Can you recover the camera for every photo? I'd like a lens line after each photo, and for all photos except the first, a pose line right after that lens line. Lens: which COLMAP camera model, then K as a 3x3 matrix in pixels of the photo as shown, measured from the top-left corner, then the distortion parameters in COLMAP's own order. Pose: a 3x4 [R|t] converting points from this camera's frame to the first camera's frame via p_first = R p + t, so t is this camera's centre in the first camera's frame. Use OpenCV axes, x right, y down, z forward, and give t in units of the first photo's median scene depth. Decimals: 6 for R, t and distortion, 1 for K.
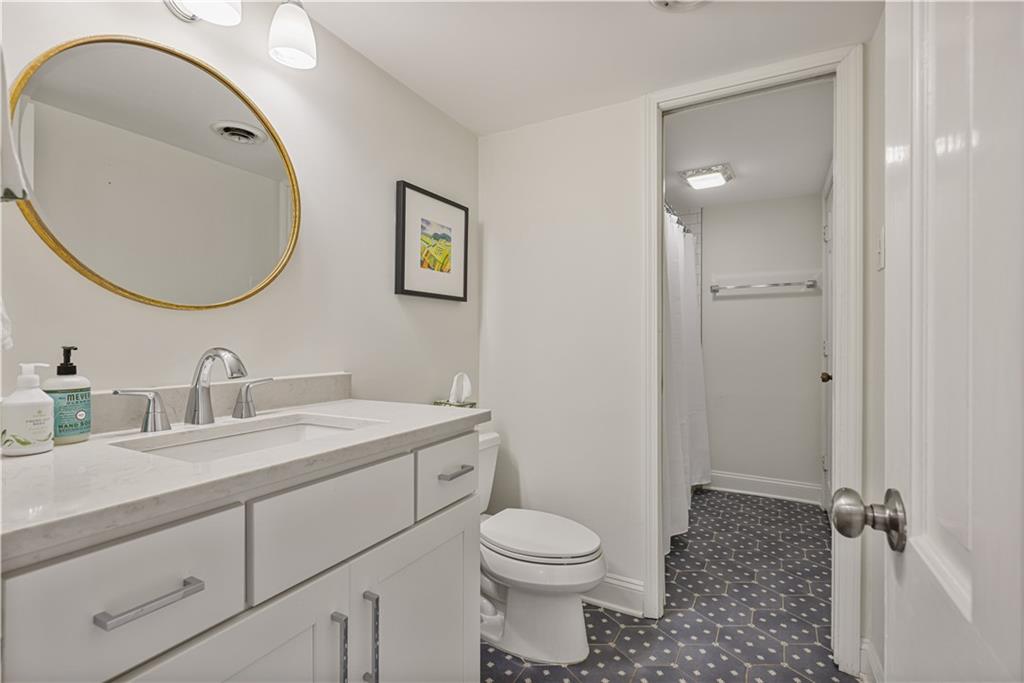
lens RADIAL K [[466.6, 0, 514.5], [0, 466.6, 344.7], [0, 0, 1]] dist [-0.001977, -0.000088]
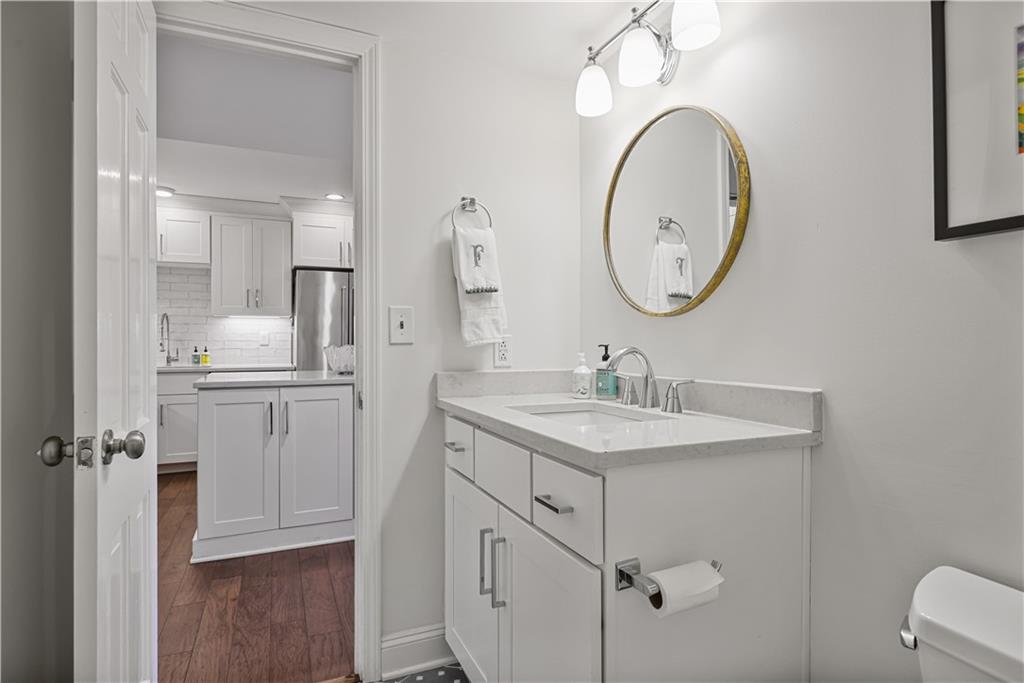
lens RADIAL K [[545.8, 0, 512.0], [0, 545.8, 341.5], [0, 0, 1]] dist [-0.001487, 0.000012]
pose [[-0.614452, -0.000743, -0.788953, 0.665502], [-0.004827, 0.999984, 0.002818, -0.010212], [0.788939, 0.005540, -0.614446, 1.524874]]
